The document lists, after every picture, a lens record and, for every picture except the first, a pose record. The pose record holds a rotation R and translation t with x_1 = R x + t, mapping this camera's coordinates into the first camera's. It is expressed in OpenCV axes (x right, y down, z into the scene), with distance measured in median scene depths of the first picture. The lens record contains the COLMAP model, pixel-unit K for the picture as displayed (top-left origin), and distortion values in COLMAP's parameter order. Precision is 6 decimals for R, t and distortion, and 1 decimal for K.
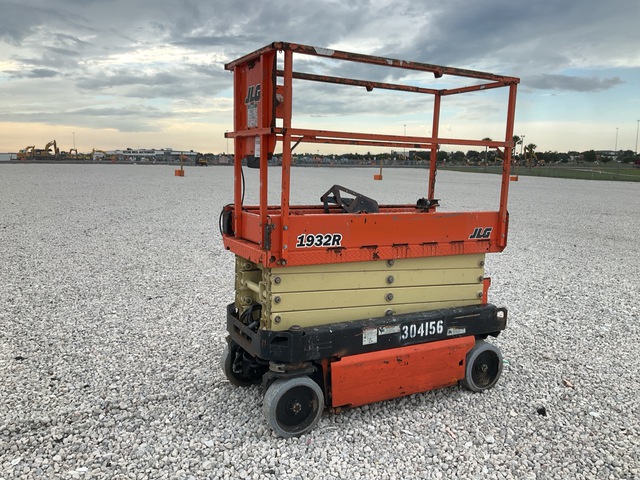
lens RADIAL K [[537.7, 0, 320.0], [0, 537.7, 240.0], [0, 0, 1]] dist [-0.002868, -0.001509]
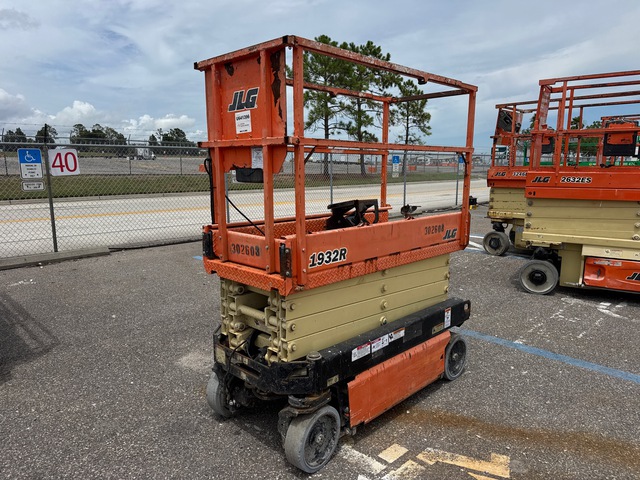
lens RADIAL K [[451.3, 0, 328.8], [0, 451.3, 243.9], [0, 0, 1]] dist [0.050522, -0.000297]
pose [[0.956210, -0.077676, 0.282187, -0.205299], [0.068118, 0.996727, 0.043542, -0.053437], [-0.284645, -0.022414, 0.958371, 0.227666]]
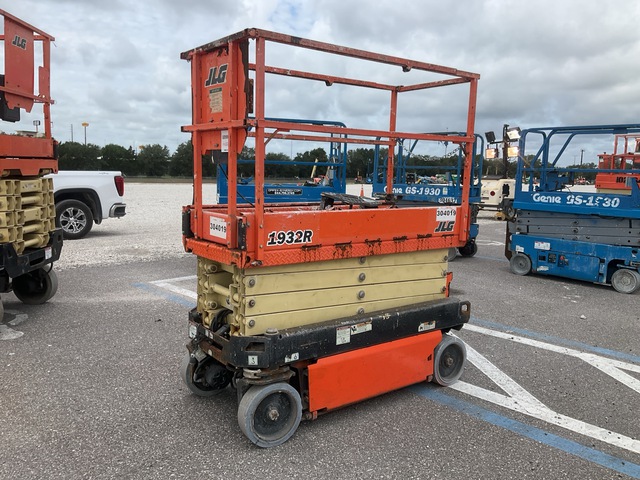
lens RADIAL K [[537.7, 0, 320.0], [0, 537.7, 240.0], [0, 0, 1]] dist [-0.002868, -0.001509]
pose [[0.989472, -0.025165, 0.142519, -0.083524], [0.024955, 0.999683, 0.003256, 0.000573], [-0.142556, 0.000335, 0.989787, 0.042862]]
